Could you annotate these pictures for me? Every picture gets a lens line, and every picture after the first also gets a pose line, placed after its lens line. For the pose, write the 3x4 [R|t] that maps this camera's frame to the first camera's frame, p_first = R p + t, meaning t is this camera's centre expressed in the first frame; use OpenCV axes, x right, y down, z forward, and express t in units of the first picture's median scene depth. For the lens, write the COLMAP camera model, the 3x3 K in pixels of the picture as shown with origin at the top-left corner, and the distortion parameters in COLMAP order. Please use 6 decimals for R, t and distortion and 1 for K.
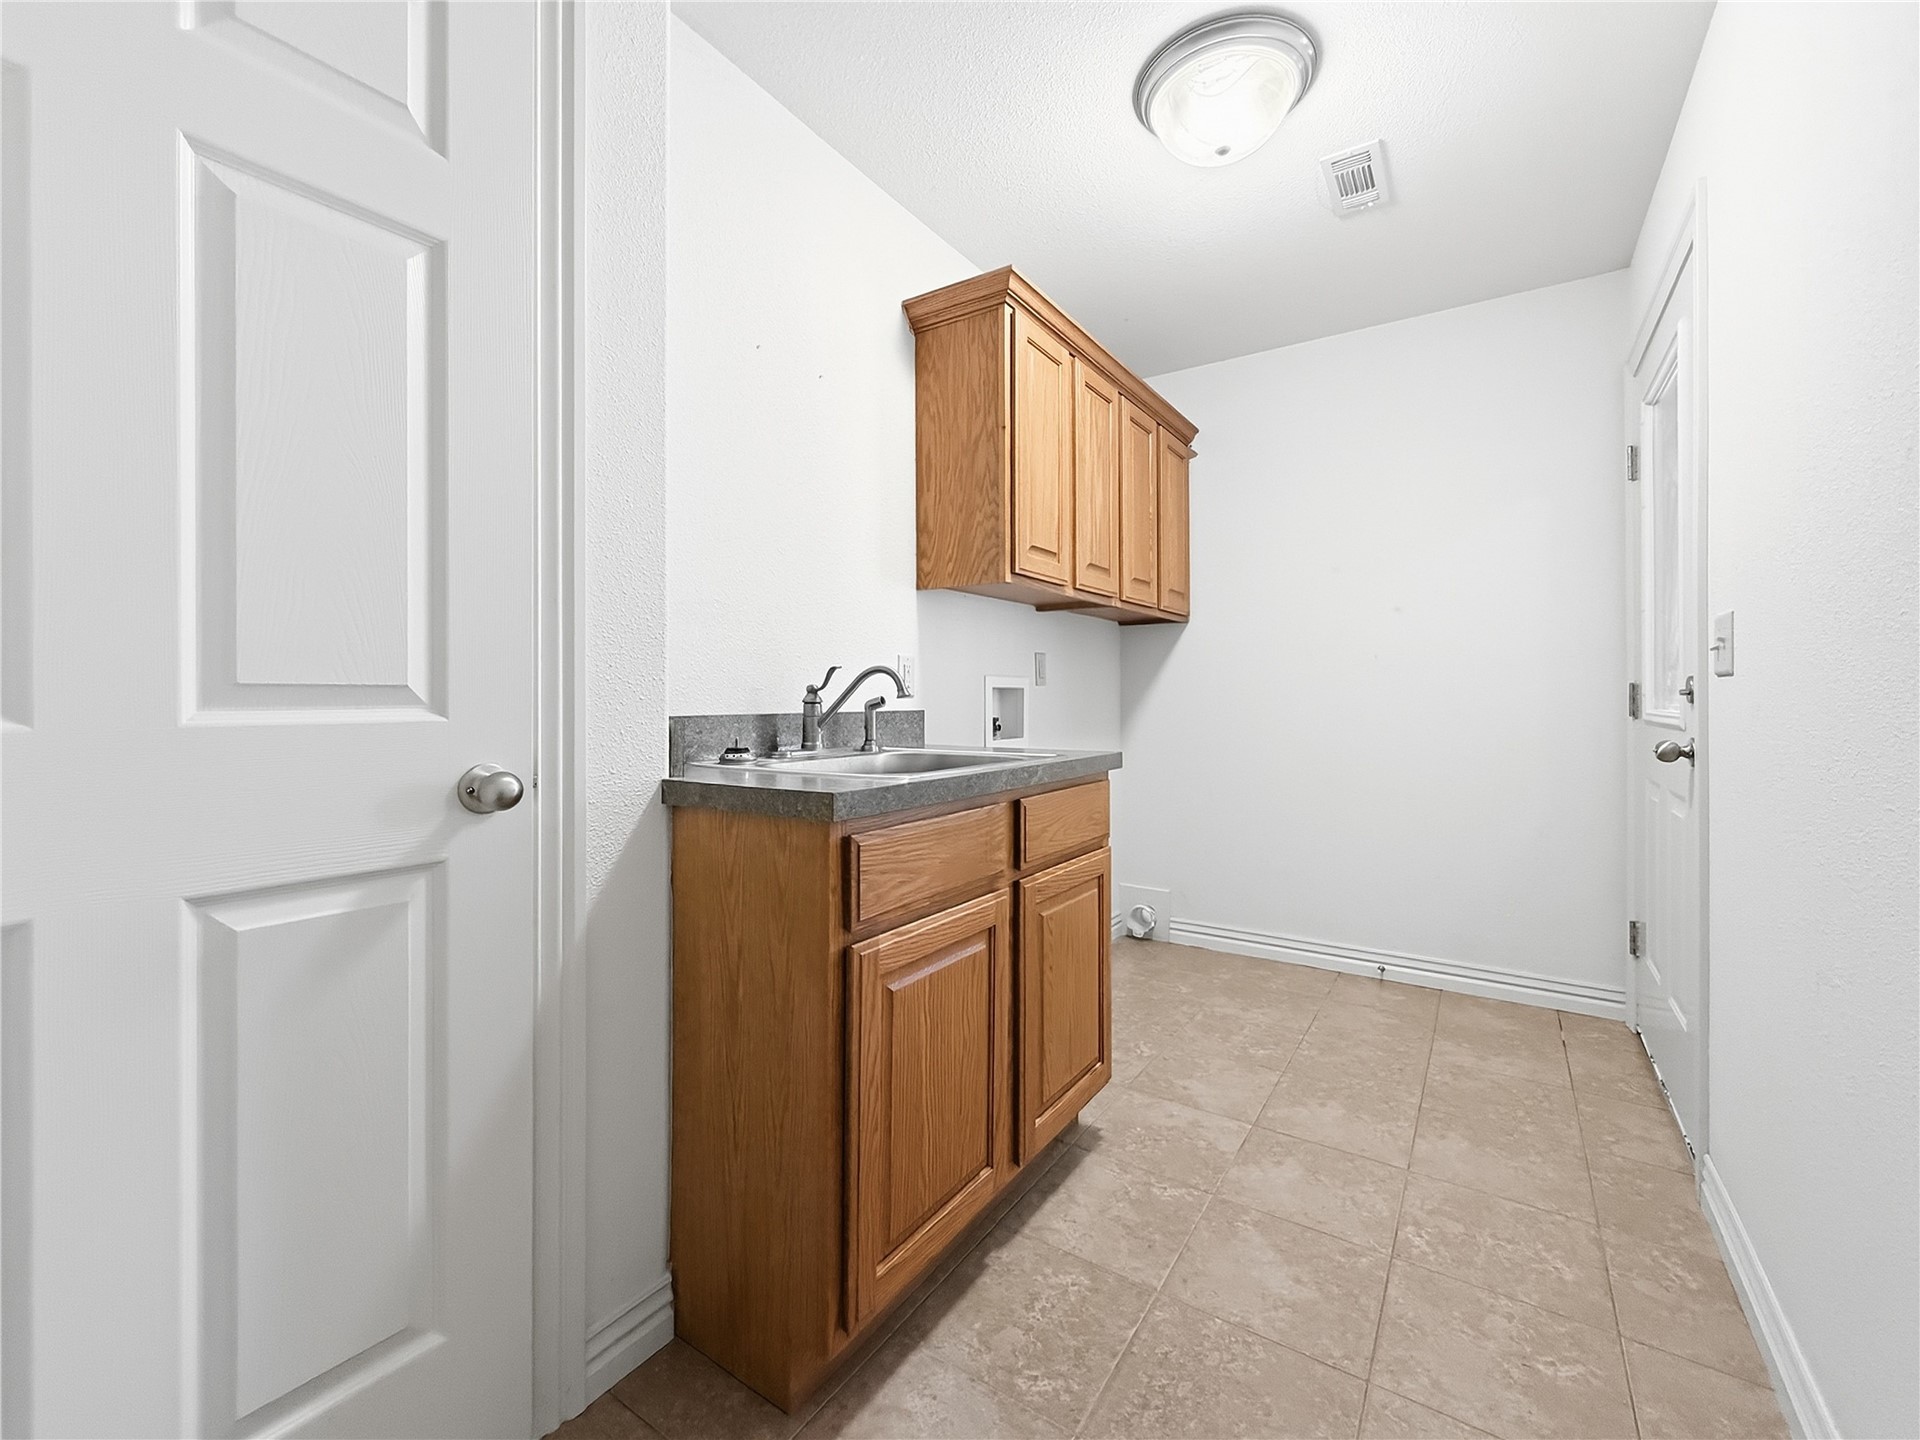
lens RADIAL K [[795.8, 0, 960.0], [0, 795.8, 720.0], [0, 0, 1]] dist [-0.000617, -0.000085]
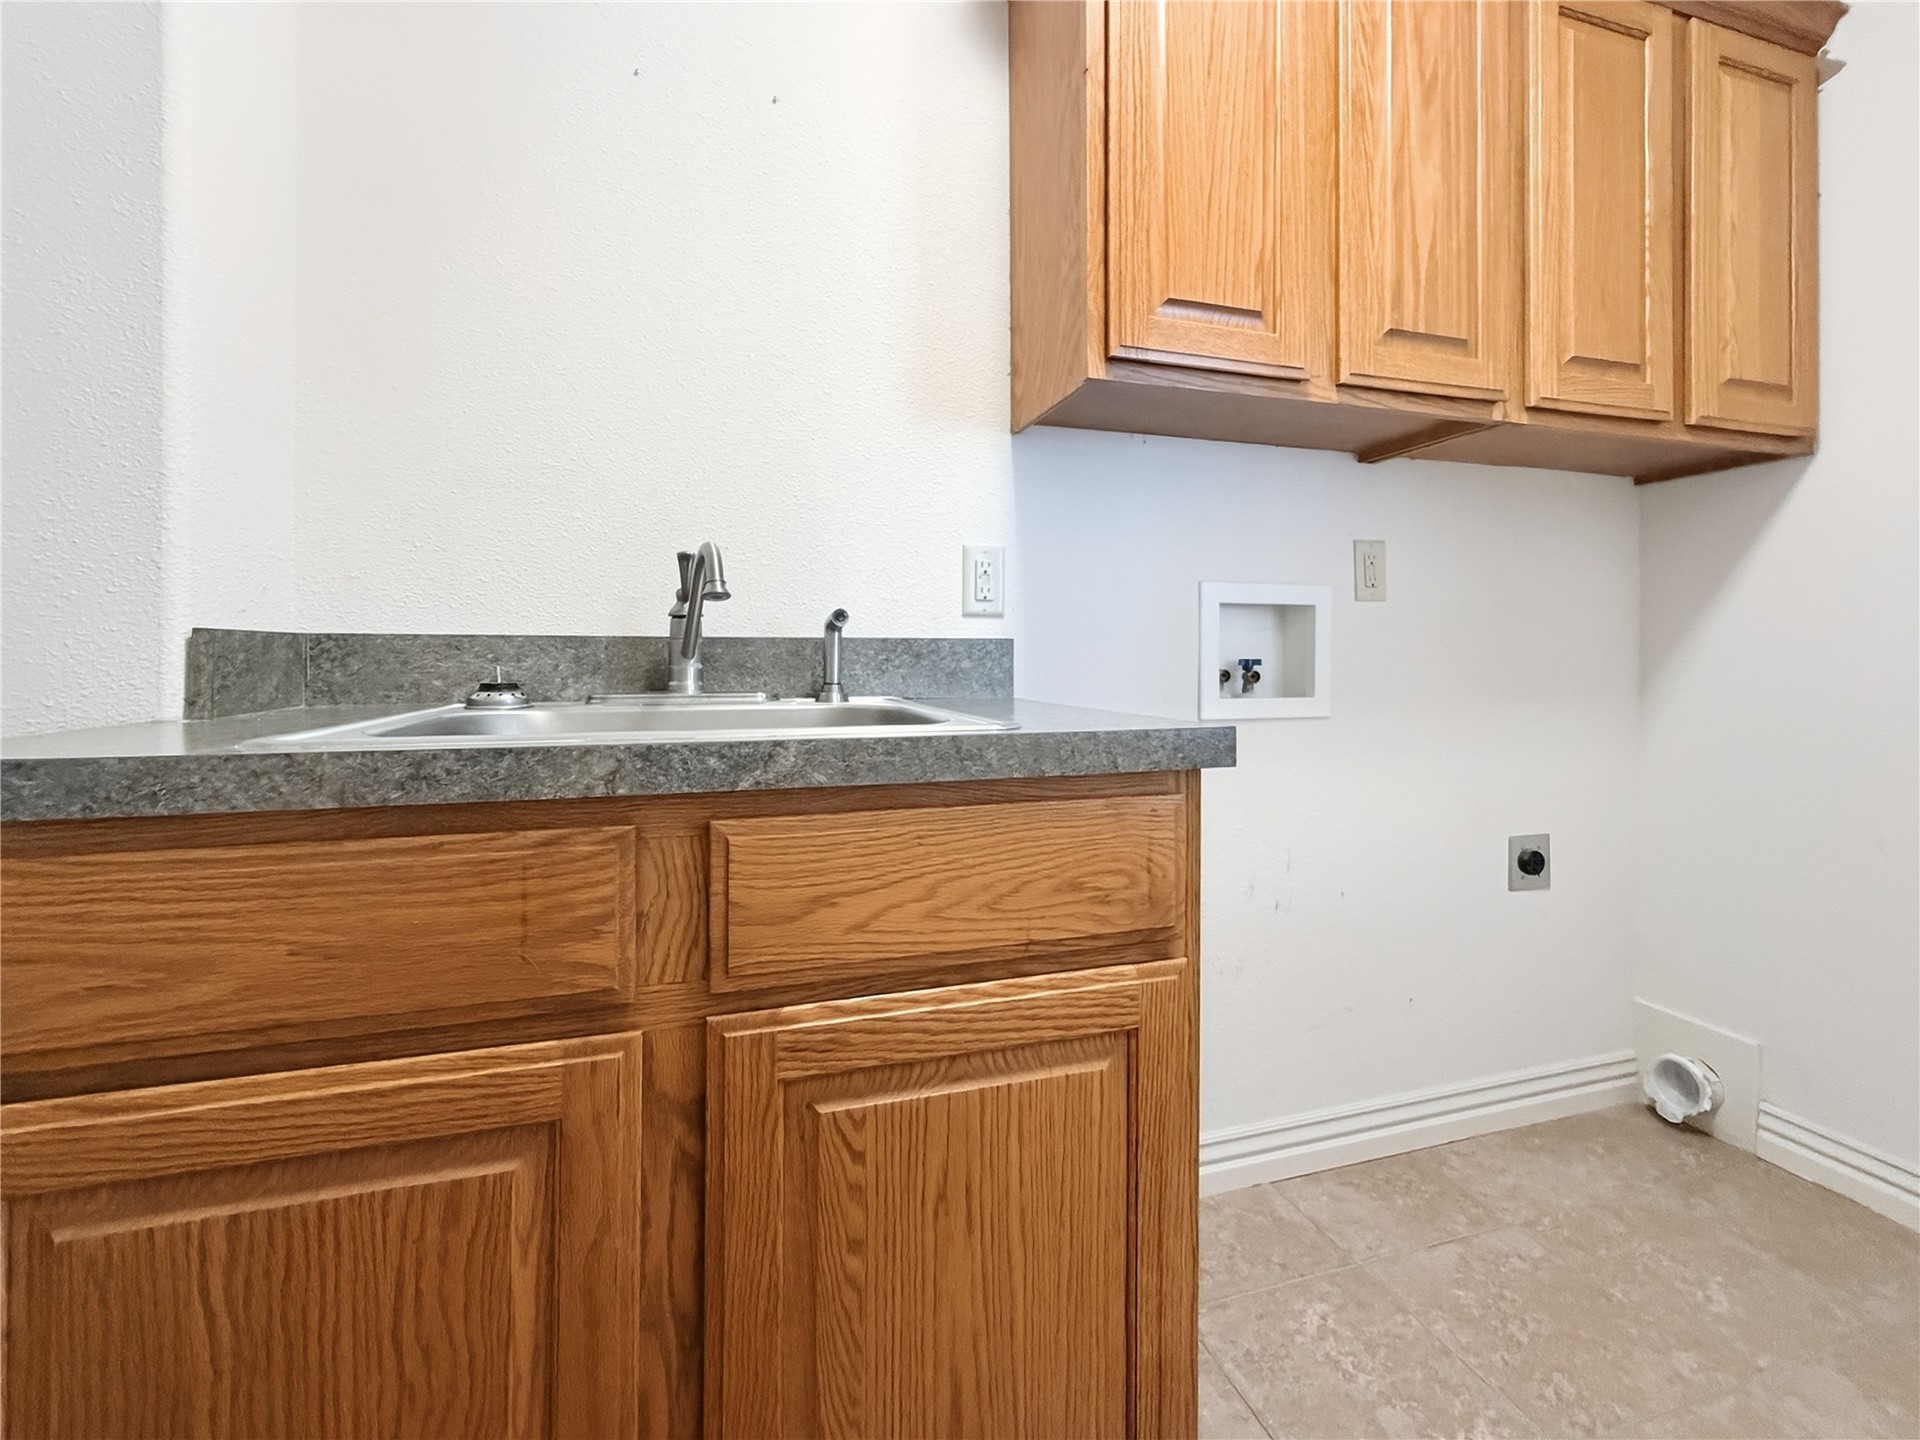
lens RADIAL K [[829.6, 0, 957.5], [0, 829.6, 673.4], [0, 0, 1]] dist [-0.001992, -0.000386]
pose [[0.779312, 0.012677, -0.626507, 0.301465], [-0.017993, 0.999836, -0.002151, 0.014810], [0.626377, 0.012949, 0.779412, 0.505696]]
